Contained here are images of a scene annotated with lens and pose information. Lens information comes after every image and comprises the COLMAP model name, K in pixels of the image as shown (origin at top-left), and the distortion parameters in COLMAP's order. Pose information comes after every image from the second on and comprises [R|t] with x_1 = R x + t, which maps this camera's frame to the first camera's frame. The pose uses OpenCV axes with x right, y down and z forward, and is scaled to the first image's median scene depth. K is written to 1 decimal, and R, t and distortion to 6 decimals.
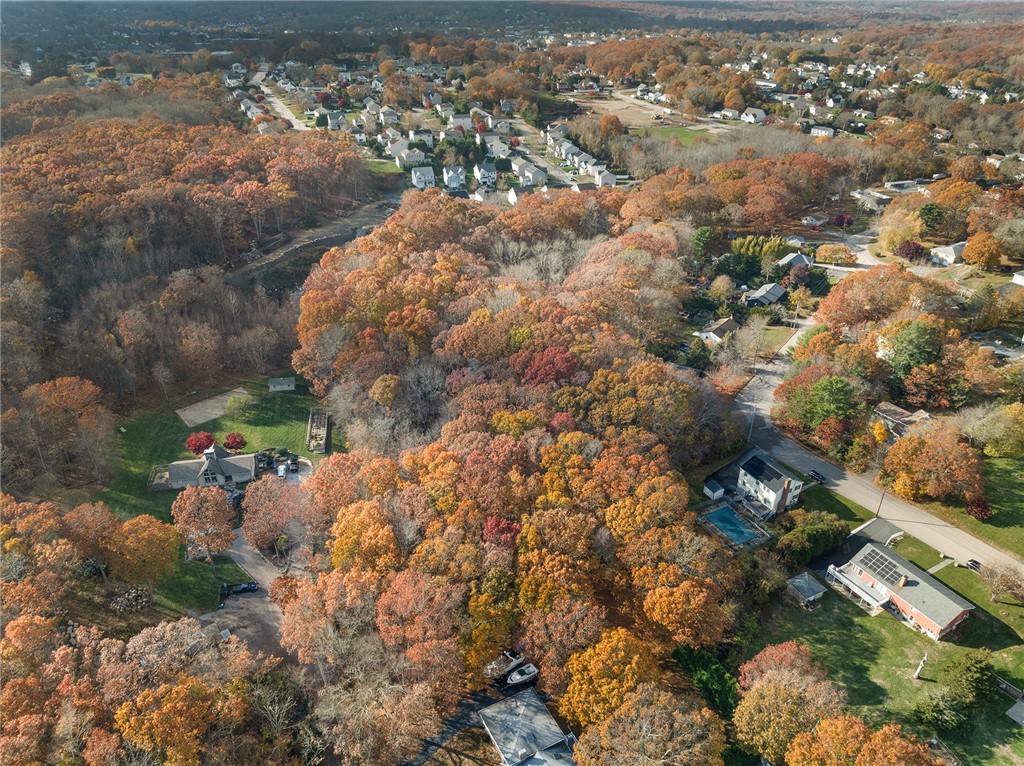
lens RADIAL K [[714.2, 0, 512.0], [0, 714.2, 383.0], [0, 0, 1]] dist [-0.052370, 0.032614]
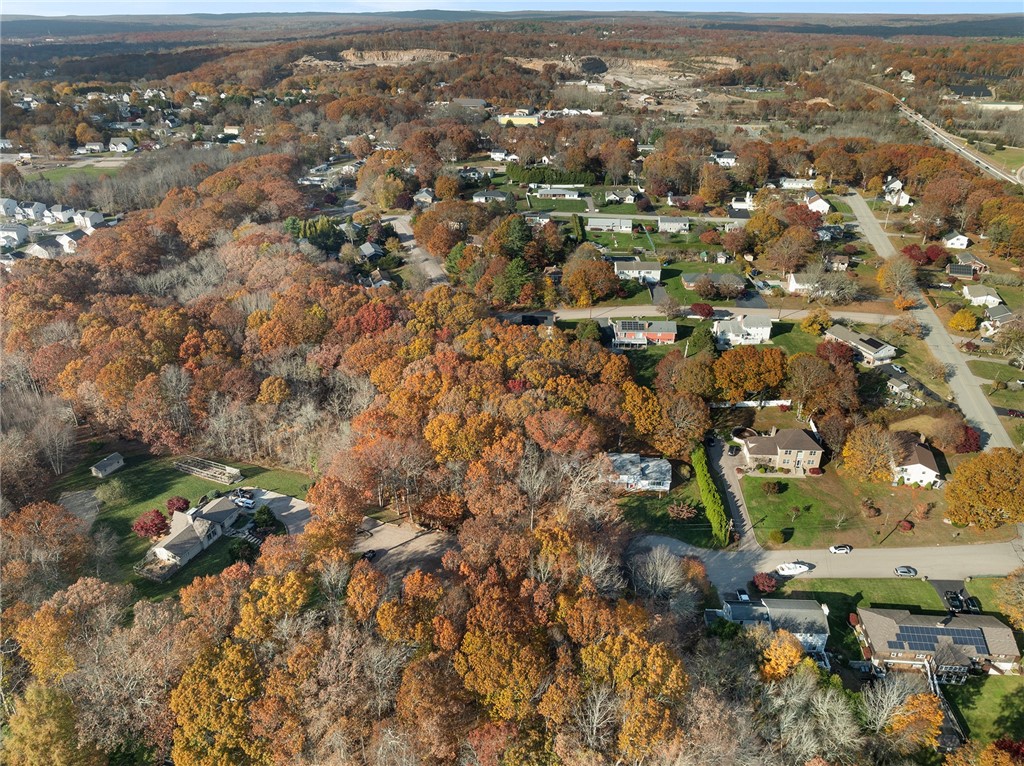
lens RADIAL K [[714.2, 0, 512.0], [0, 714.2, 383.0], [0, 0, 1]] dist [-0.052370, 0.032614]
pose [[0.538531, -0.392235, 0.745745, -0.467361], [0.418179, 0.892772, 0.167583, -0.018481], [-0.731513, 0.221607, 0.644810, 0.039666]]
